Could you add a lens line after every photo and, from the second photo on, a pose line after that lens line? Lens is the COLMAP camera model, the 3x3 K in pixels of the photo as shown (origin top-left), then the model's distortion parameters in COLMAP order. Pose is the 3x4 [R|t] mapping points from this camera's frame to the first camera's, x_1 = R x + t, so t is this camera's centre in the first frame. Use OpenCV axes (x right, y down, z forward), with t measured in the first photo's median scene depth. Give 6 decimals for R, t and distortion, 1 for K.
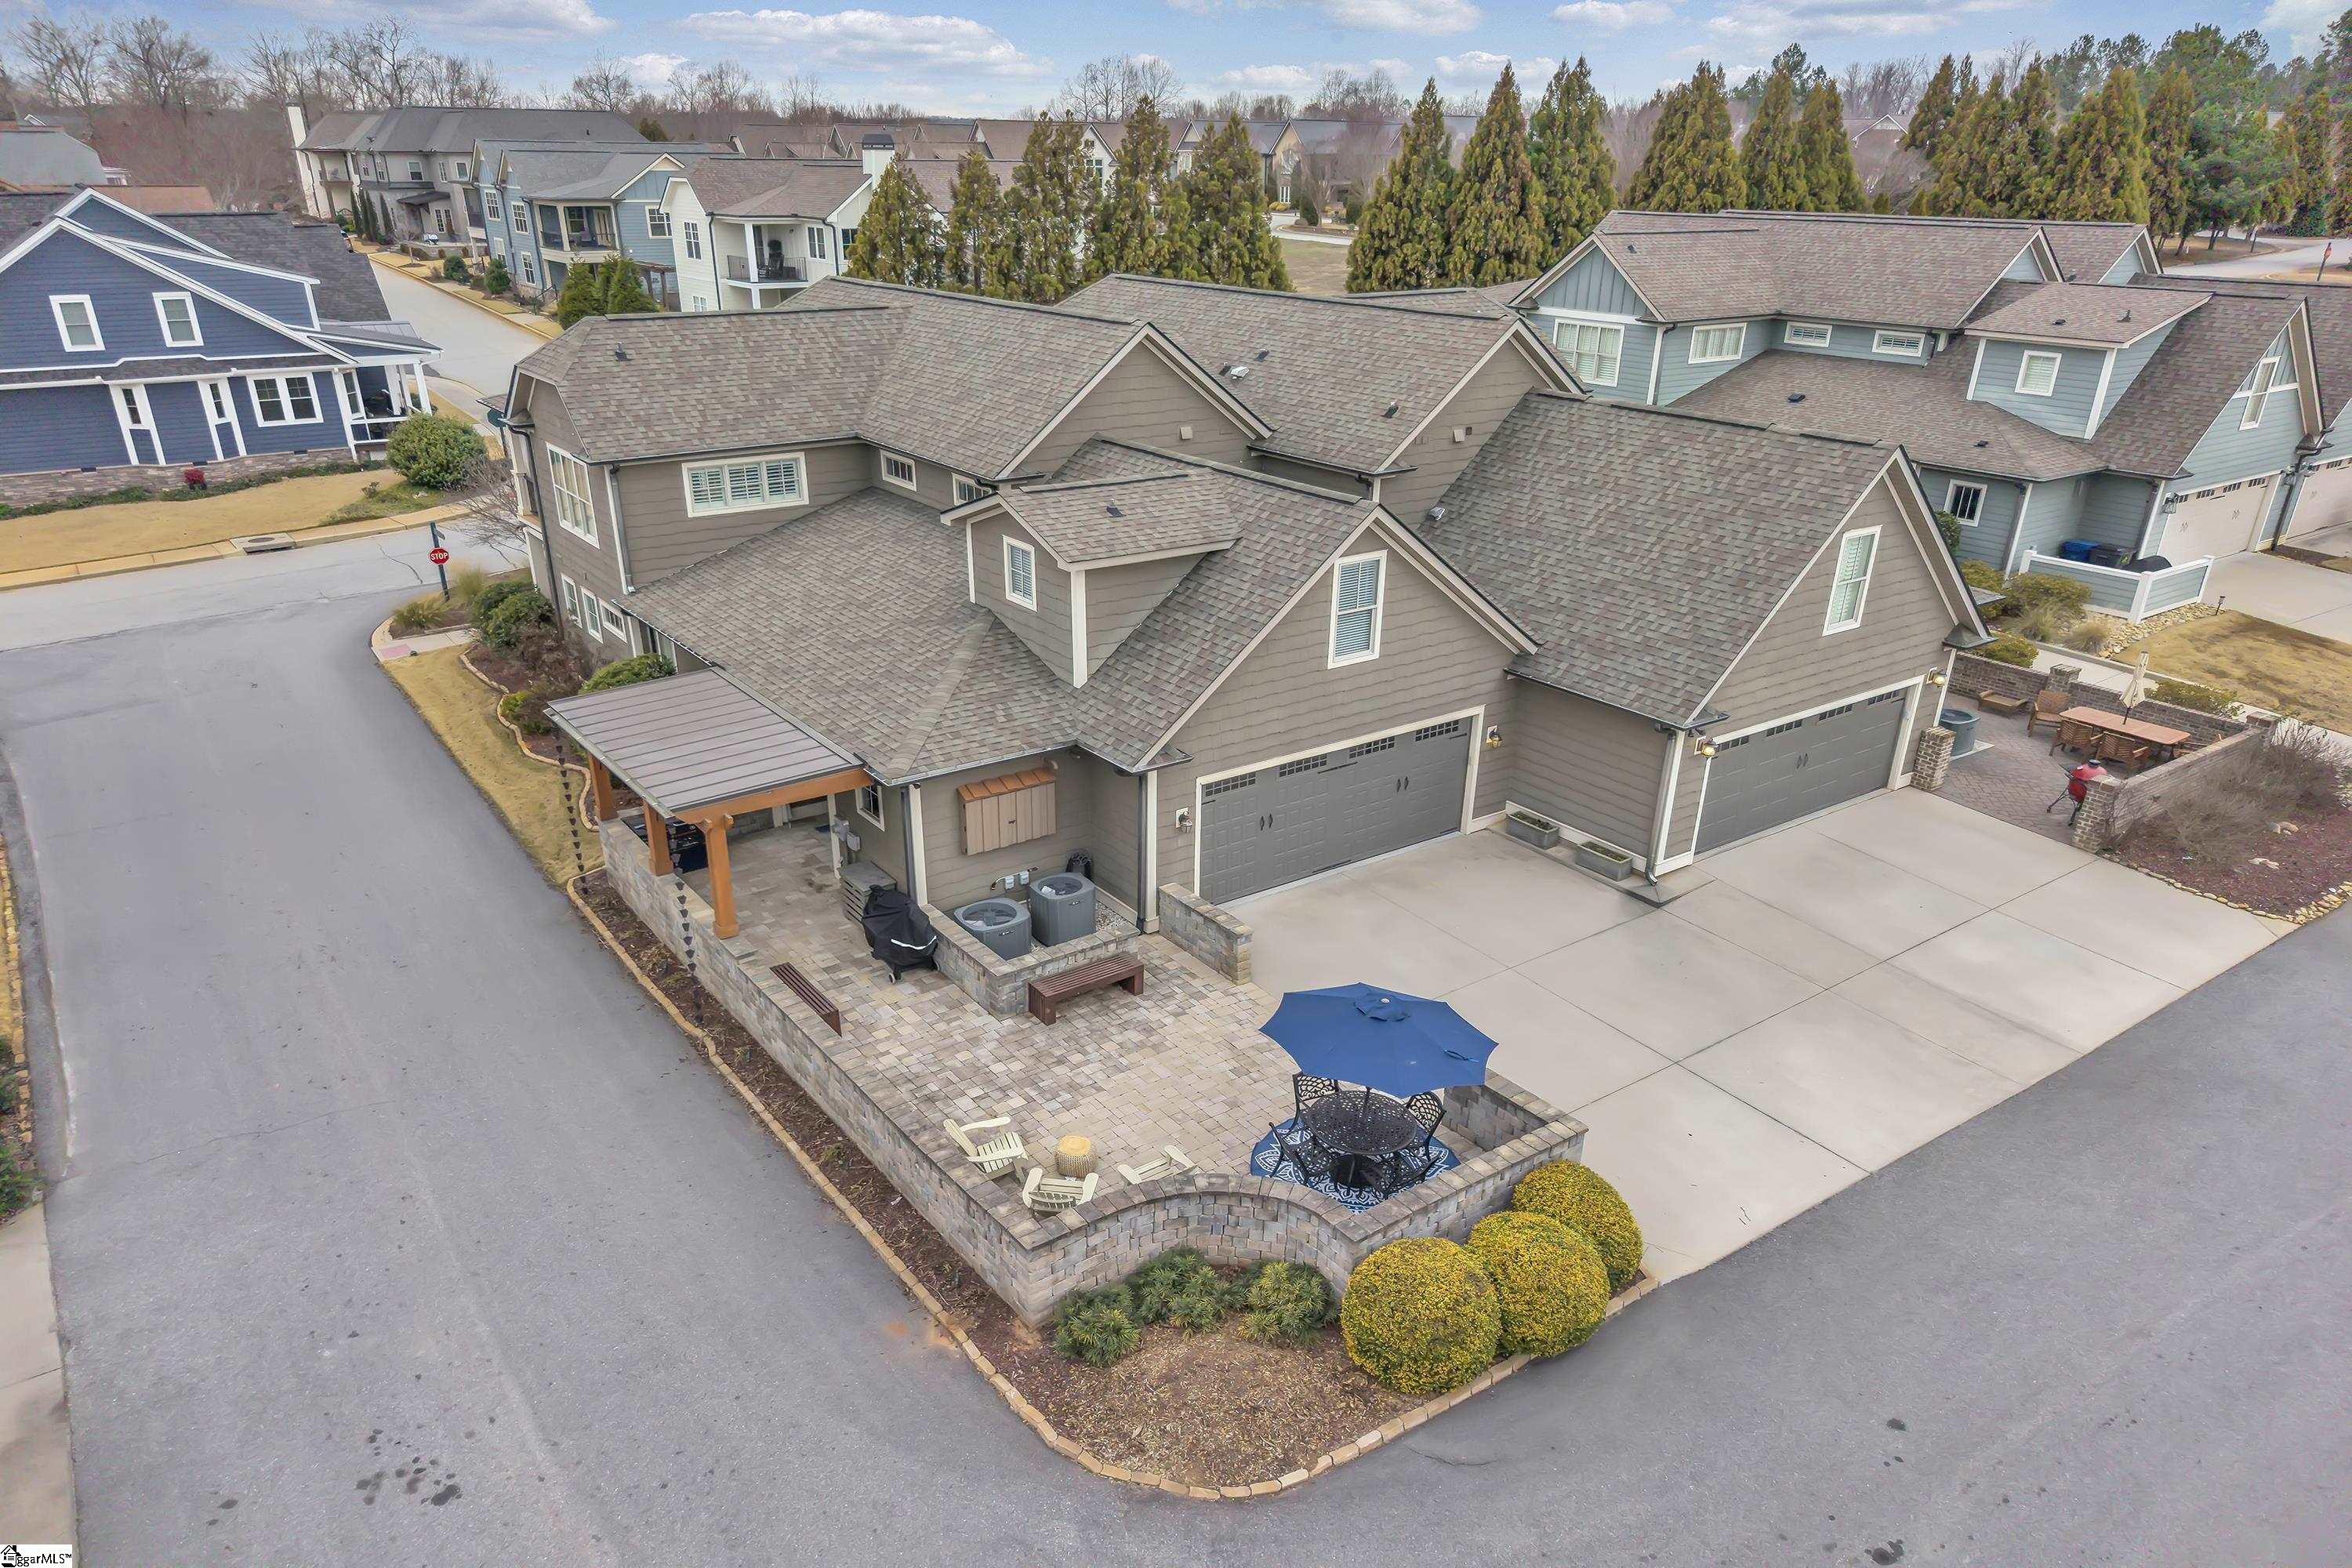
lens RADIAL K [[1569.2, 0, 1176.0], [0, 1569.2, 784.0], [0, 0, 1]] dist [0.003345, -0.001663]
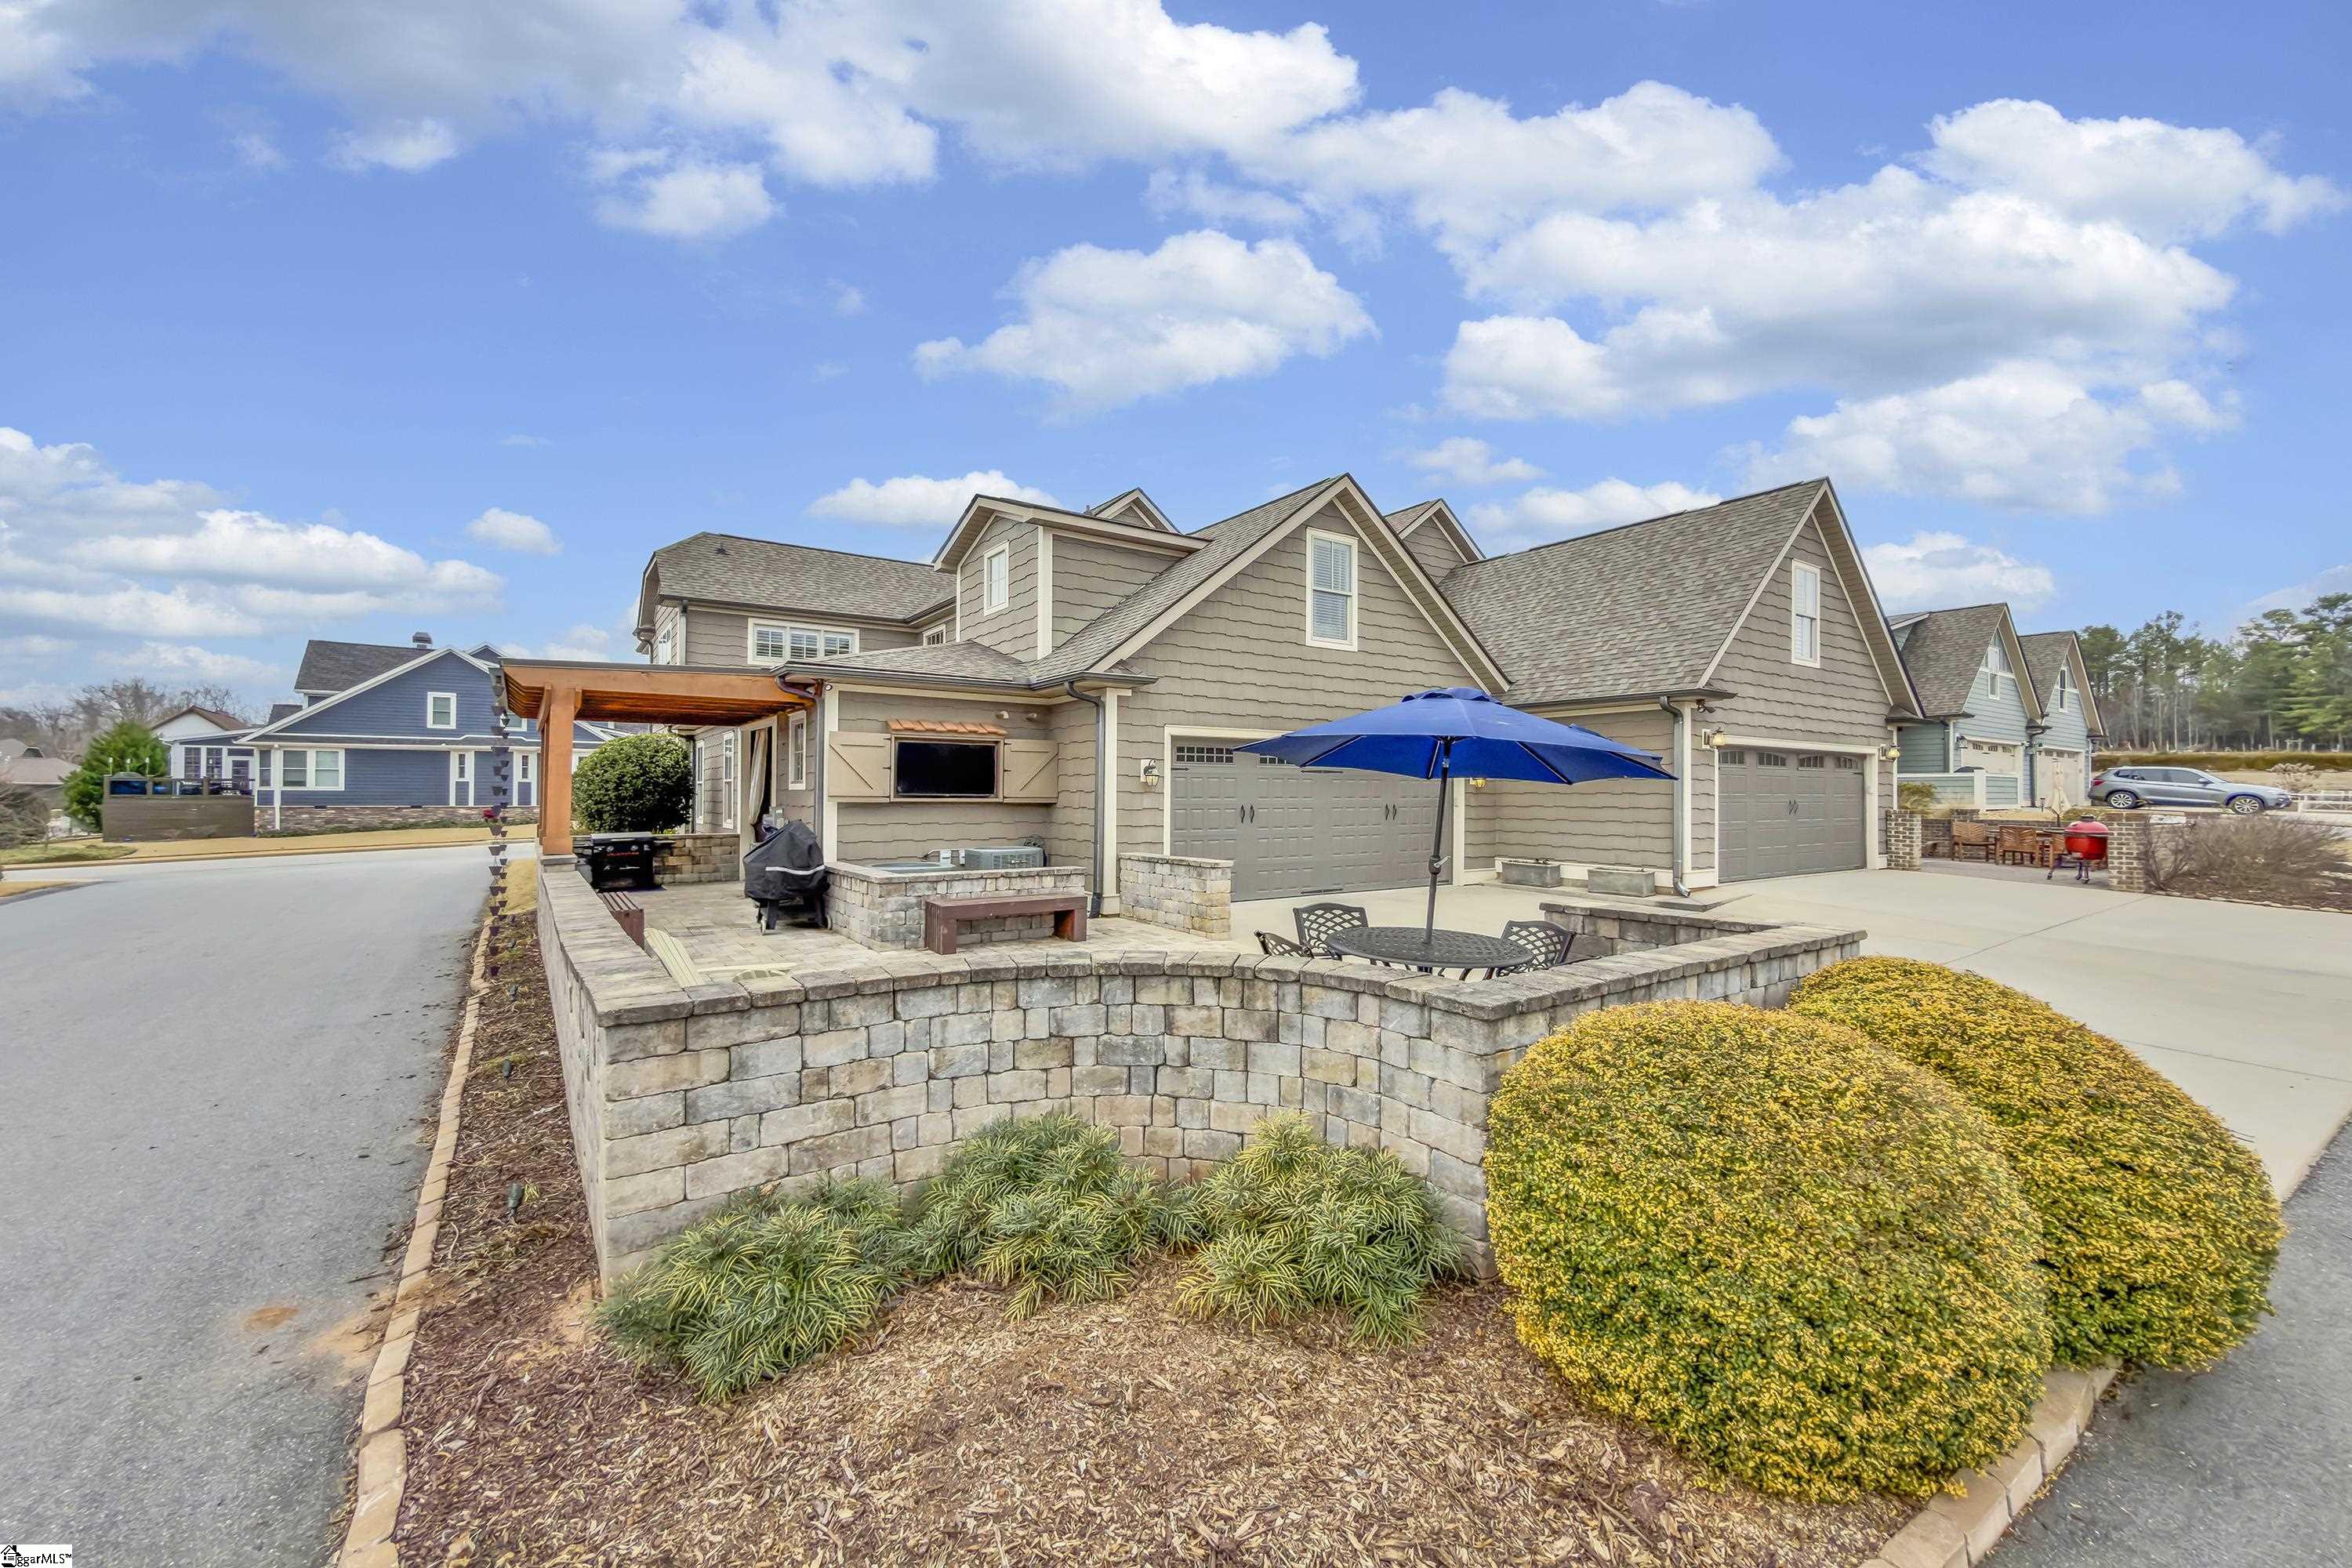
lens RADIAL K [[917.2, 0, 1179.7], [0, 917.2, 732.0], [0, 0, 1]] dist [-0.009167, 0.004329]
pose [[0.999780, -0.009383, -0.018746, 0.042969], [0.000167, 0.897772, -0.440460, 0.311973], [0.020963, 0.440360, 0.897577, 0.735617]]
